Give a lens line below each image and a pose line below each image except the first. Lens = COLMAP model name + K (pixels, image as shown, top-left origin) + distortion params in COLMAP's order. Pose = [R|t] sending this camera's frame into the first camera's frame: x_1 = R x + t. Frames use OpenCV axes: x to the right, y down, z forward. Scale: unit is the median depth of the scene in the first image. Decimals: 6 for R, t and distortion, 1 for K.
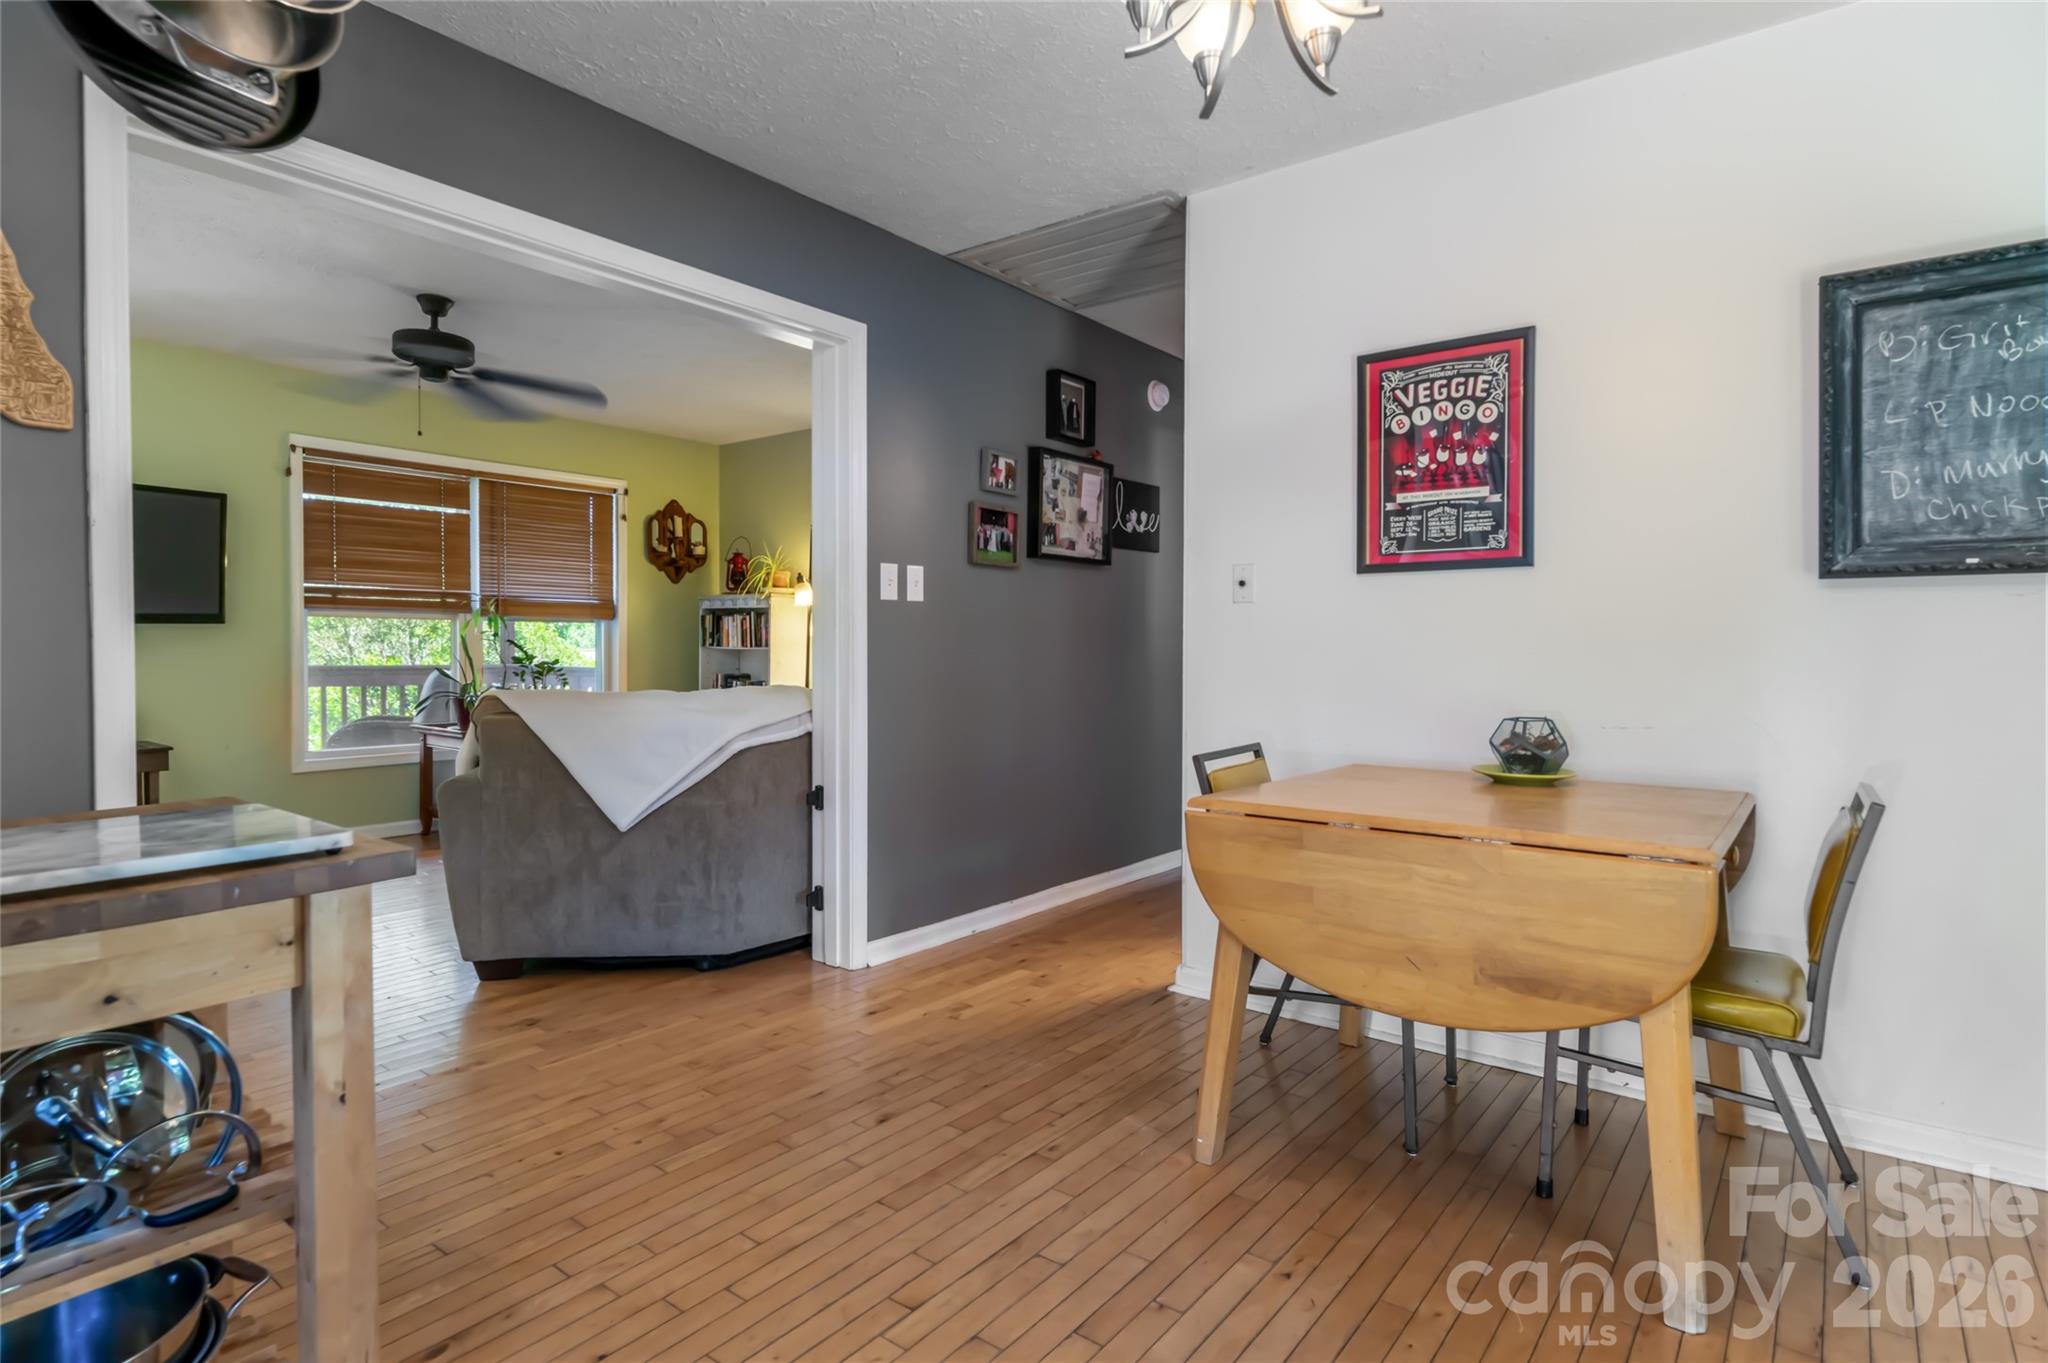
lens RADIAL K [[1072.2, 0, 1012.0], [0, 1072.2, 670.8], [0, 0, 1]] dist [0.001685, -0.000849]
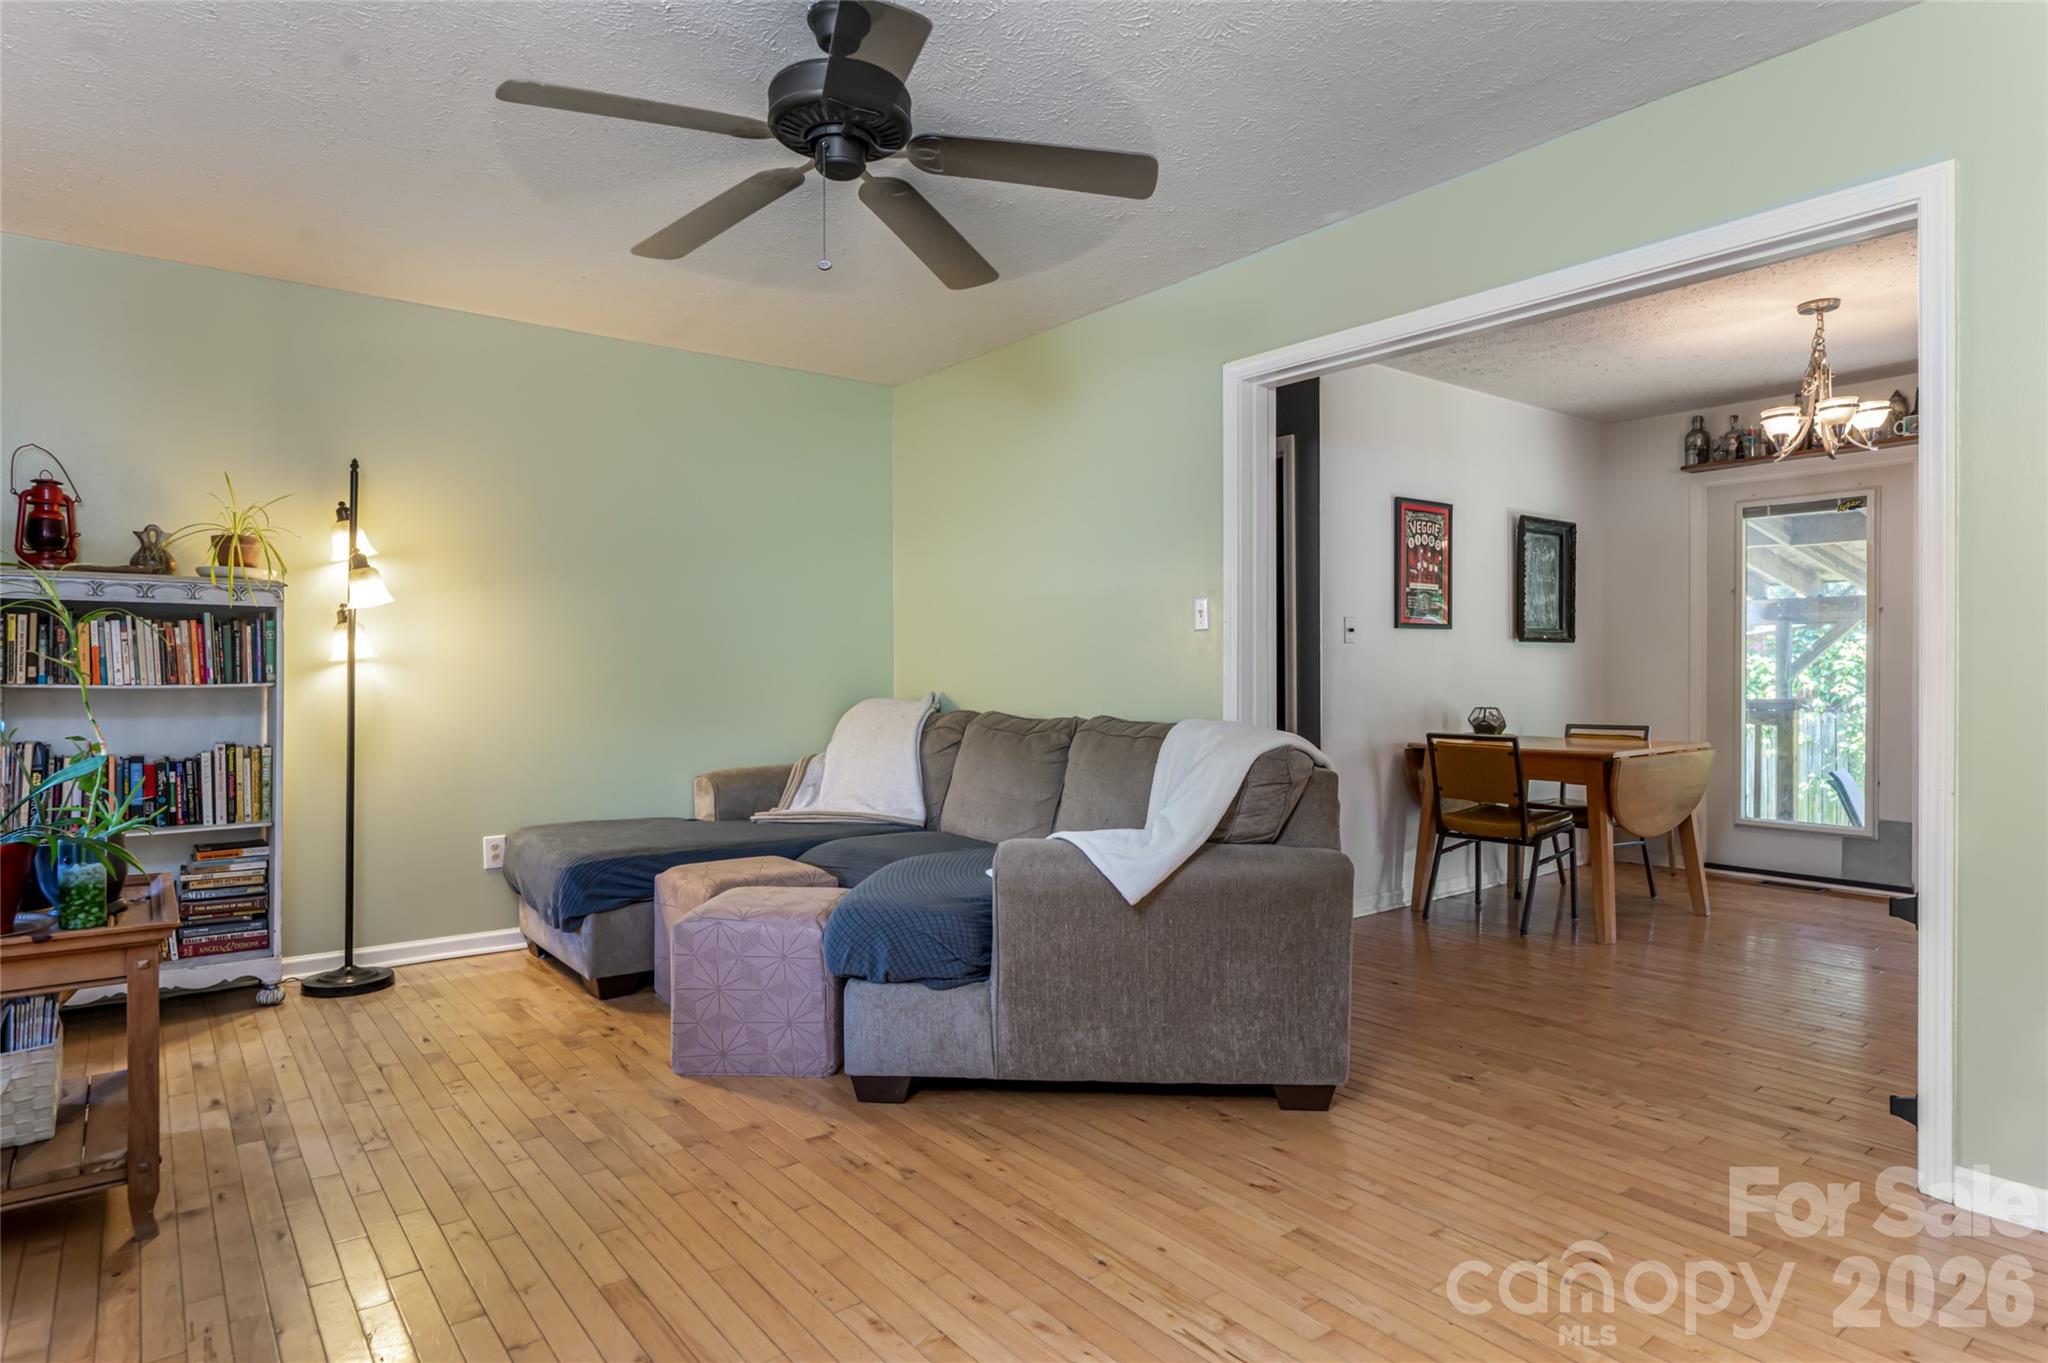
lens RADIAL K [[1148.5, 0, 1025.1], [0, 1148.5, 686.4], [0, 0, 1]] dist [-0.001832, 0.001968]
pose [[0.237906, -0.022917, 0.971018, -1.547245], [0.025749, 0.999519, 0.017281, -0.045920], [-0.970947, 0.020891, 0.238382, 1.143767]]
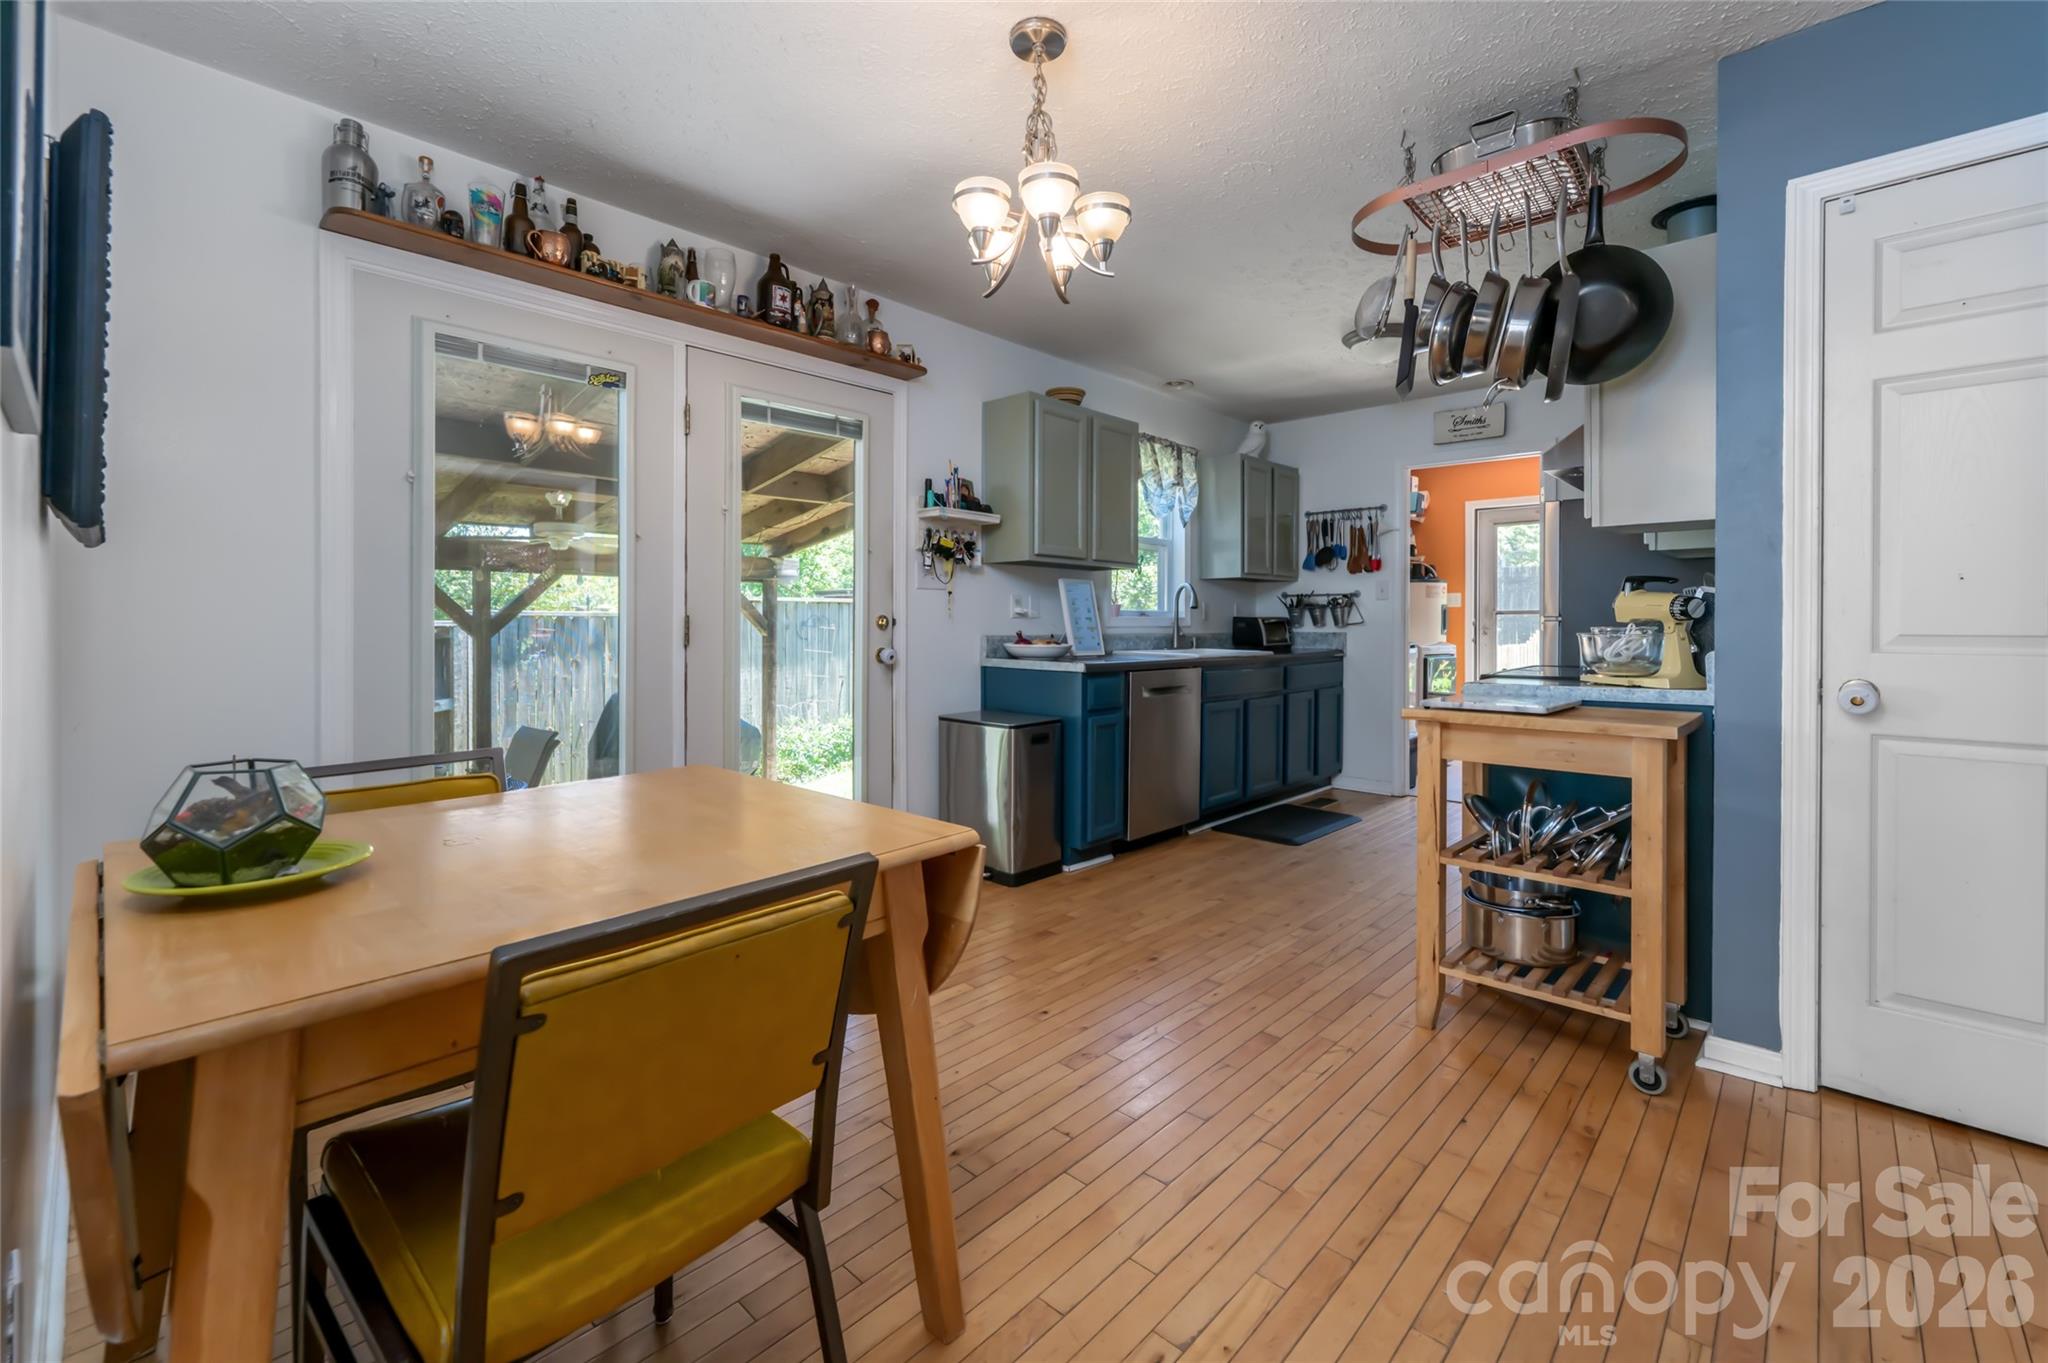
lens RADIAL K [[854.1, 0, 1023.0], [0, 854.1, 626.5], [0, 0, 1]] dist [-0.003715, 0.001740]
pose [[-0.996448, -0.009719, 0.083642, 0.063701], [-0.007540, 0.999625, 0.026329, -0.030223], [-0.083867, 0.025605, -0.996148, 1.188564]]
